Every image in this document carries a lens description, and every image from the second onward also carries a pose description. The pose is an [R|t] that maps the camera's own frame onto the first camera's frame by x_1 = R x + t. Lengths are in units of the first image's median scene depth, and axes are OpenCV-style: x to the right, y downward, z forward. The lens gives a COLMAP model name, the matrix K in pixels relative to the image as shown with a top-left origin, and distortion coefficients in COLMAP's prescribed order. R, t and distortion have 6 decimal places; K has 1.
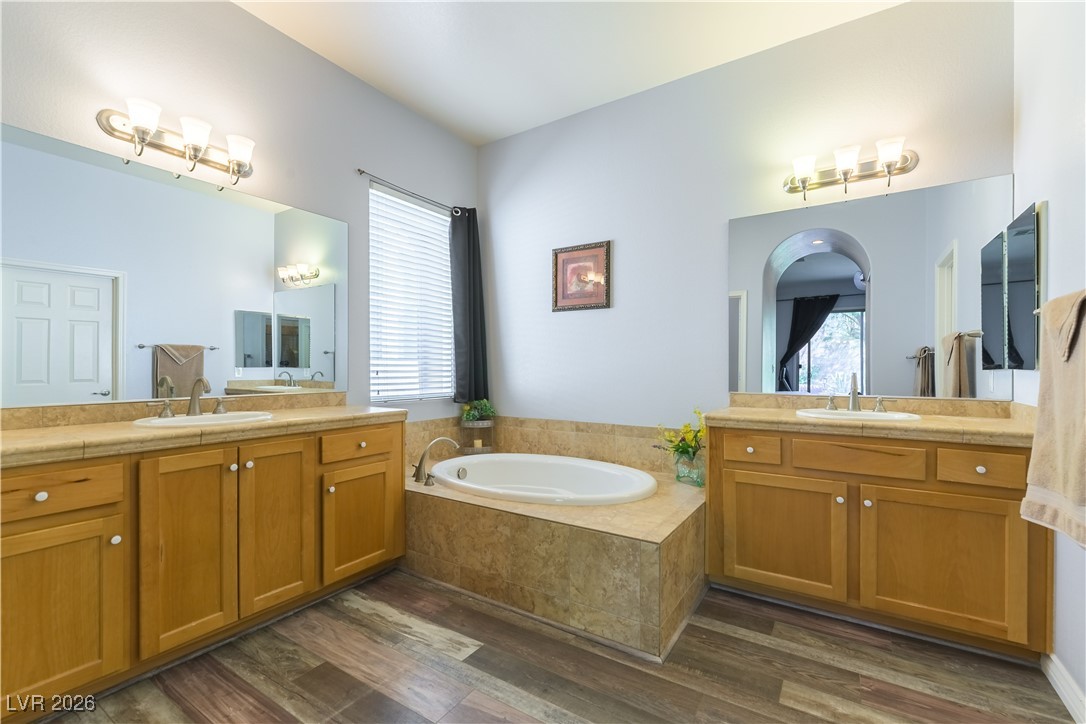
lens RADIAL K [[471.0, 0, 545.8], [0, 471.0, 367.7], [0, 0, 1]] dist [0.001979, 0.000387]
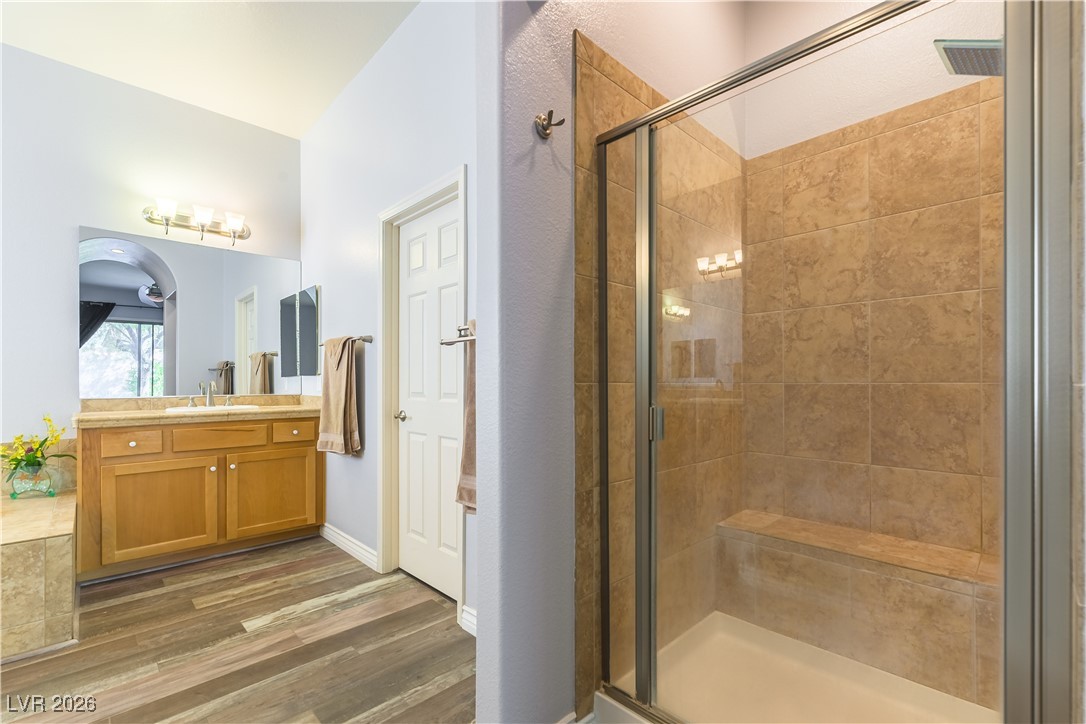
lens RADIAL K [[480.4, 0, 543.6], [0, 480.4, 383.5], [0, 0, 1]] dist [0.002069, 0.000009]
pose [[0.235406, -0.004277, 0.971888, -0.511969], [0.004865, 0.999983, 0.003222, 0.031108], [-0.971885, 0.003970, 0.235423, -0.270005]]
